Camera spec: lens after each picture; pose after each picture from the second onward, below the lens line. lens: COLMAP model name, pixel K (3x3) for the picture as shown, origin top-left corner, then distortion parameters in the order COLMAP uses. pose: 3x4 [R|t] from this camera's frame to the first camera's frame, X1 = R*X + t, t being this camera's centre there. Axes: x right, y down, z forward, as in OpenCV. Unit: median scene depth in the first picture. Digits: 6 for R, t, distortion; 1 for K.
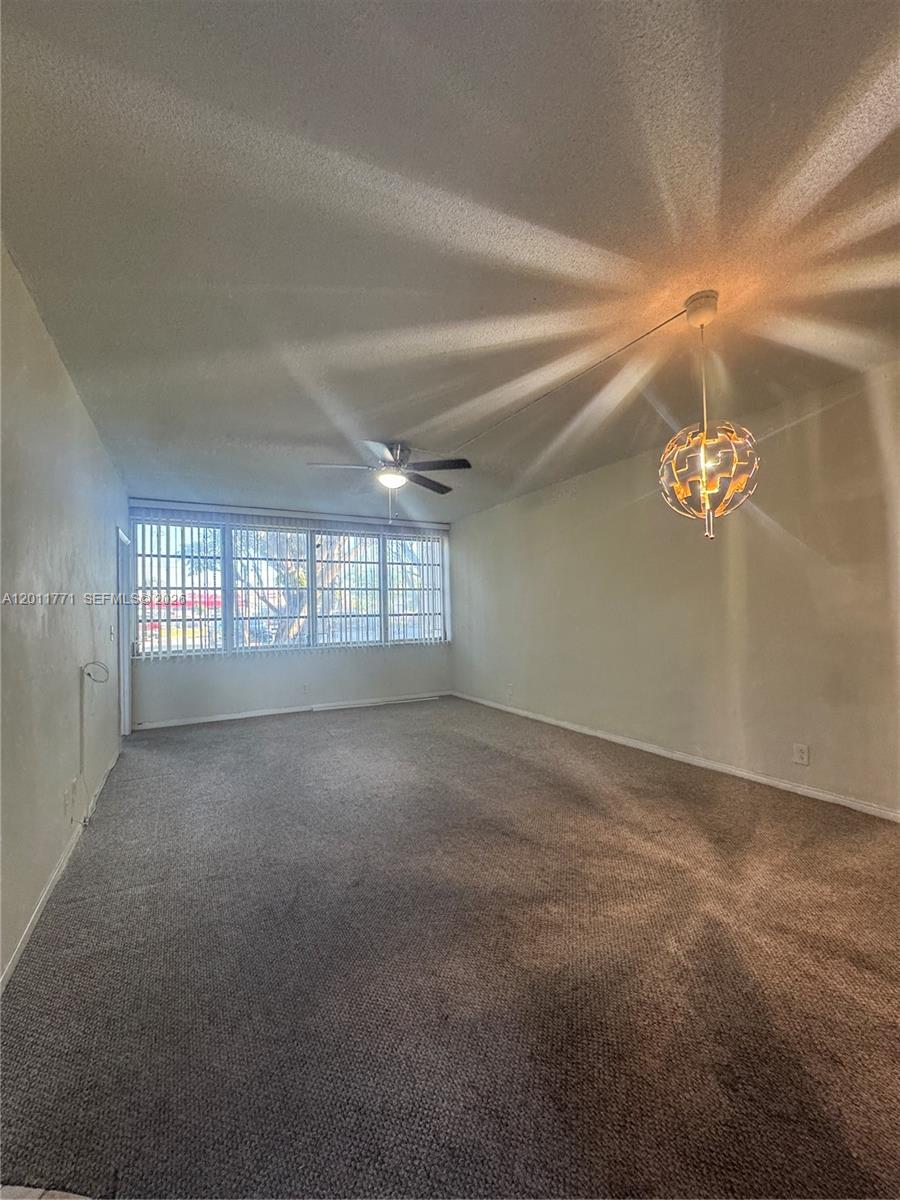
lens RADIAL K [[485.7, 0, 450.0], [0, 485.7, 600.0], [0, 0, 1]] dist [-0.002632, -0.000438]
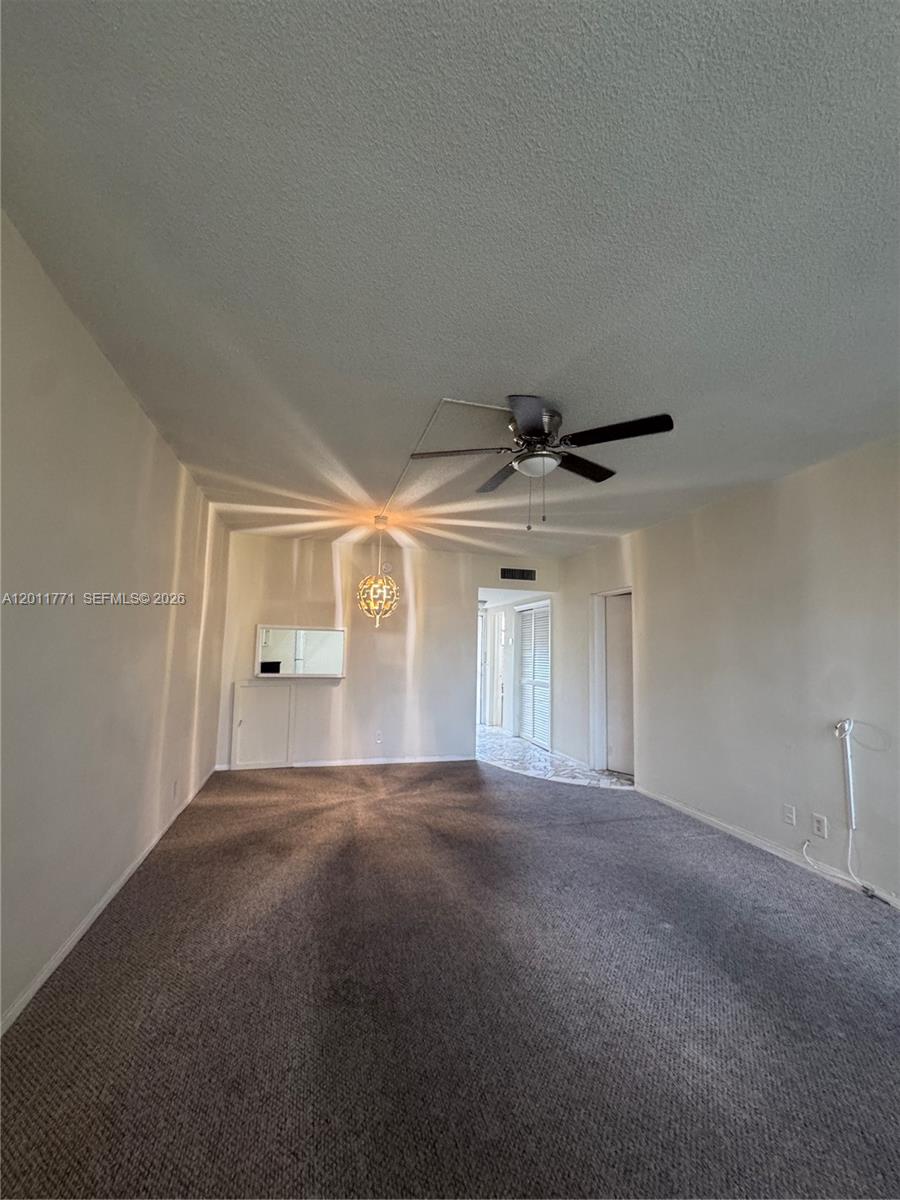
lens RADIAL K [[485.7, 0, 450.0], [0, 485.7, 600.0], [0, 0, 1]] dist [-0.002632, -0.000438]
pose [[-0.972155, 0.037100, 0.231383, -0.241576], [0.005191, 0.990555, -0.137016, 0.042436], [-0.234281, -0.132000, -0.963166, 2.522123]]
